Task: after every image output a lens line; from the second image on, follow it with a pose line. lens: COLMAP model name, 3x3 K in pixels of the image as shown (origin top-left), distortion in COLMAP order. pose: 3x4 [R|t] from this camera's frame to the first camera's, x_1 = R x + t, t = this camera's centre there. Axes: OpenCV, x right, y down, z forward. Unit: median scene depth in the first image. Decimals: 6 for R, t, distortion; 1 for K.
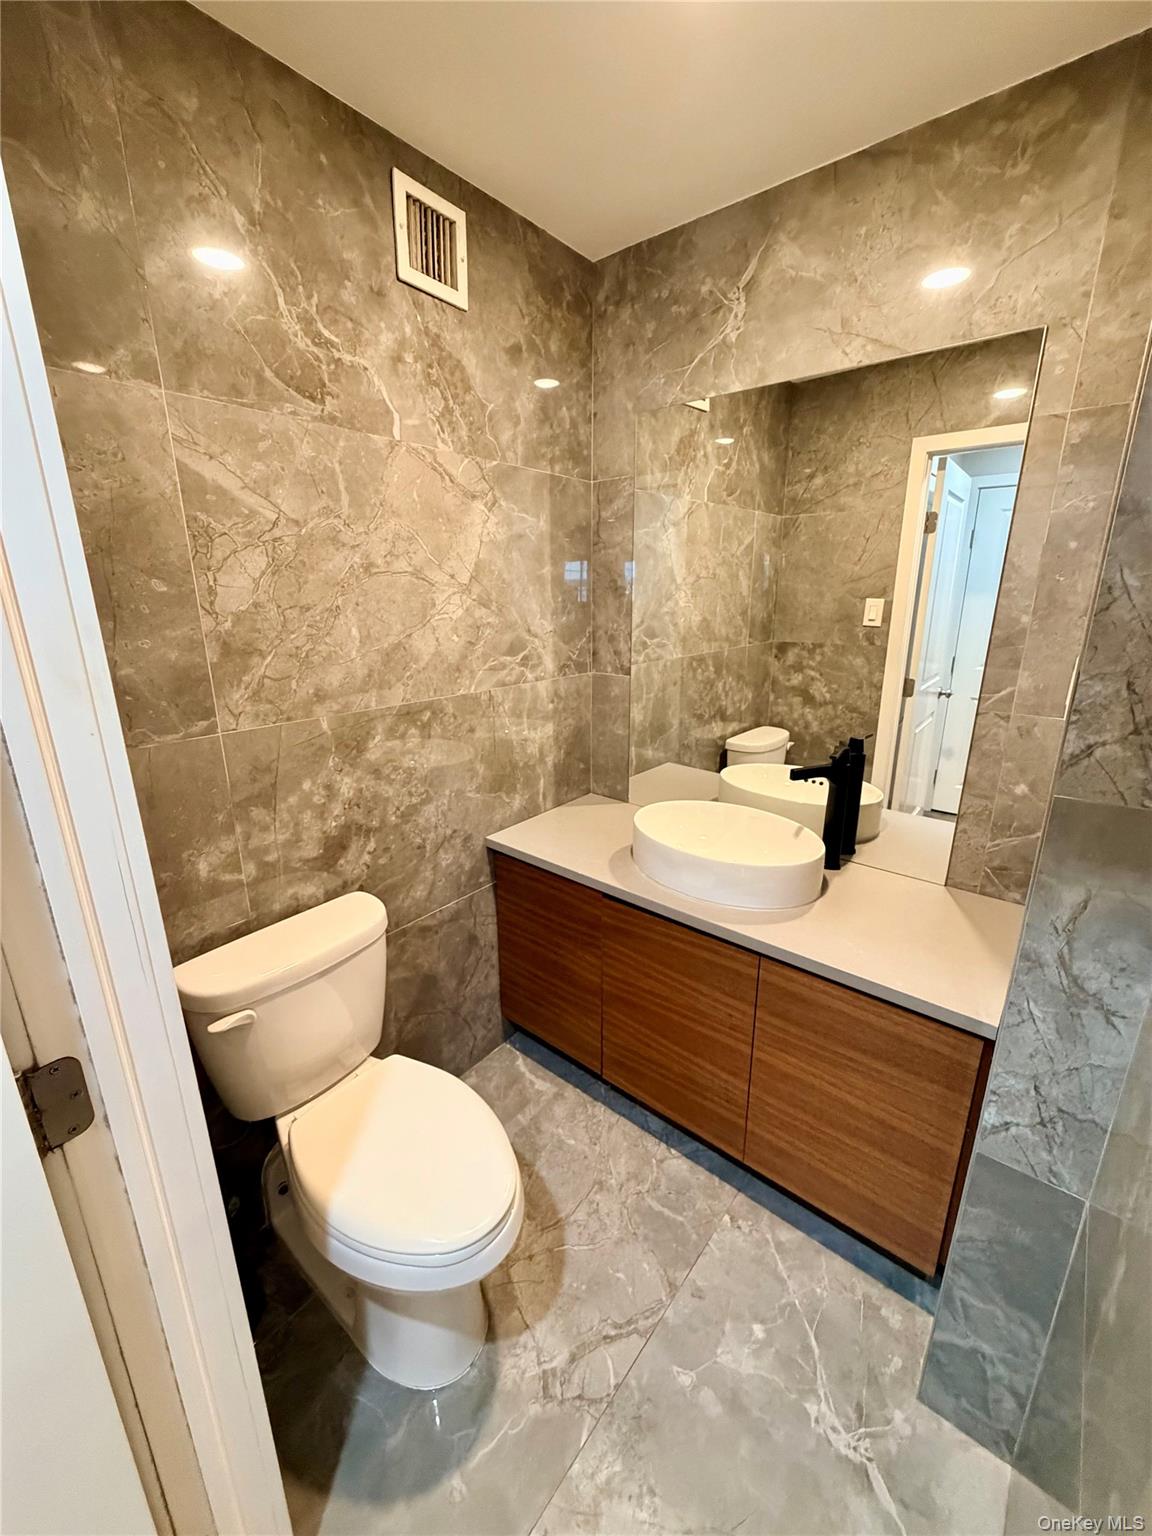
lens RADIAL K [[612.9, 0, 573.1], [0, 612.9, 765.6], [0, 0, 1]] dist [-0.000328, -0.000331]
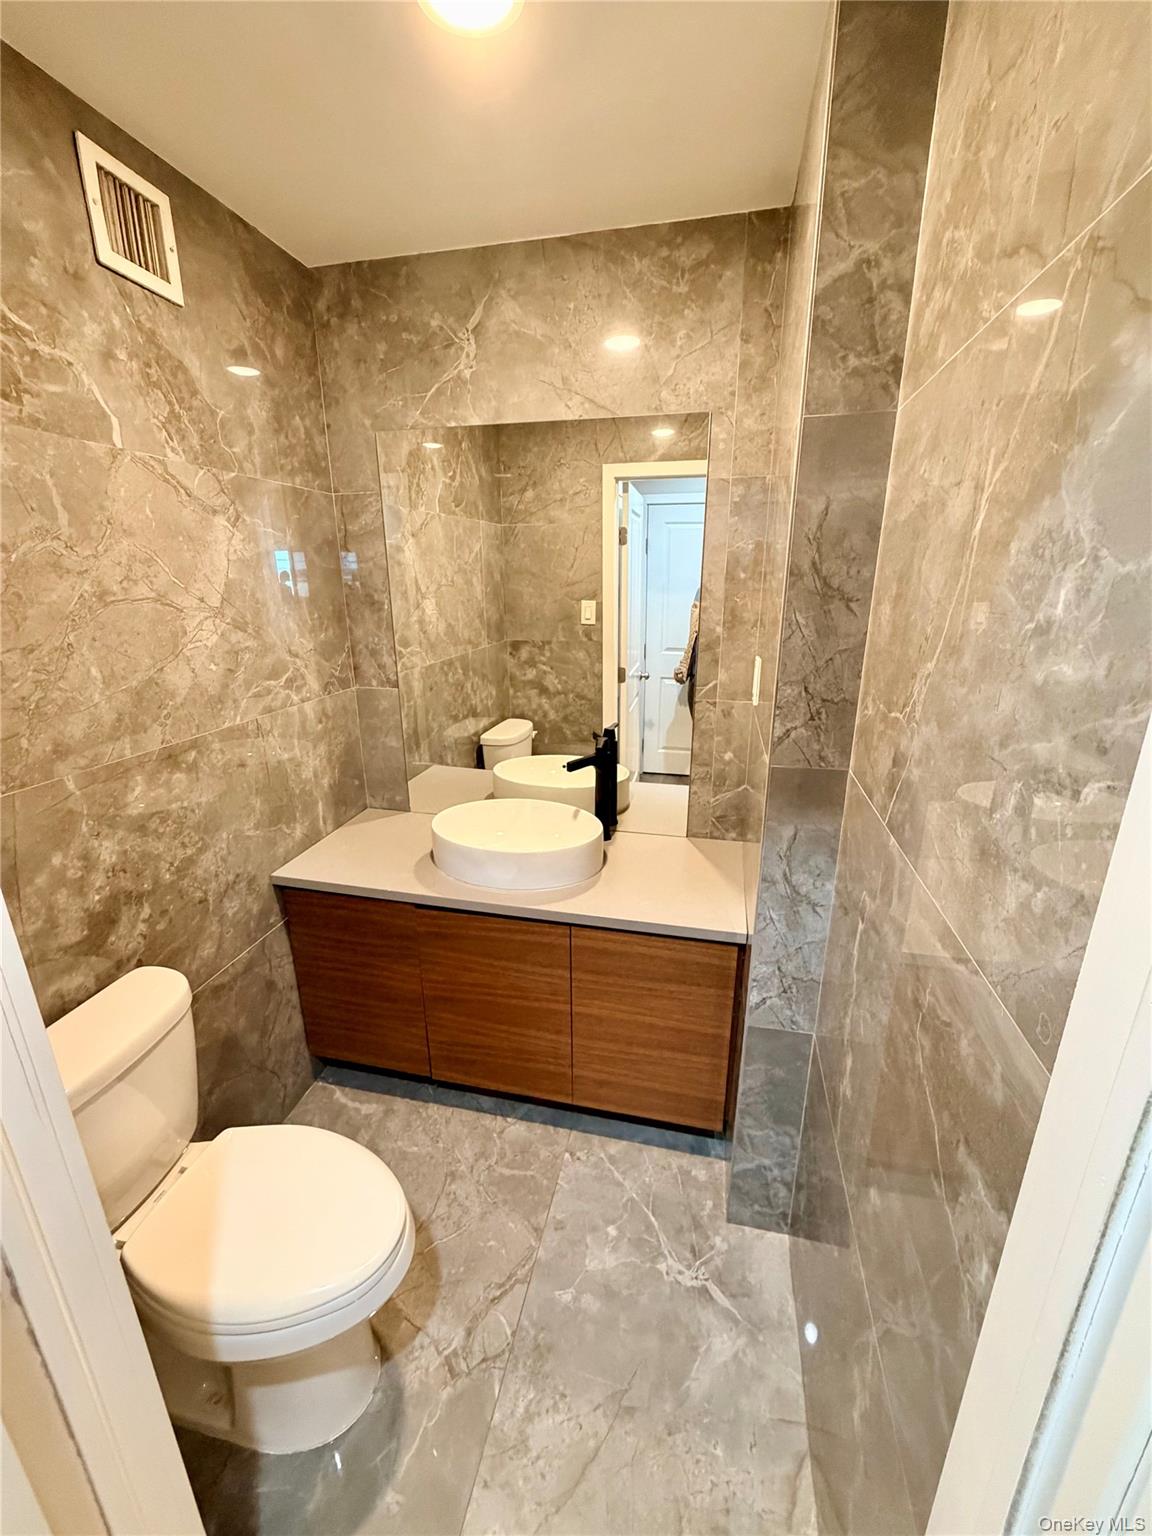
lens RADIAL K [[612.9, 0, 573.1], [0, 612.9, 765.6], [0, 0, 1]] dist [-0.000328, -0.000331]
pose [[0.893059, -0.133658, 0.429629, -0.136274], [0.125082, 0.990971, 0.048288, -0.043620], [-0.432204, 0.010614, 0.901713, -0.053516]]
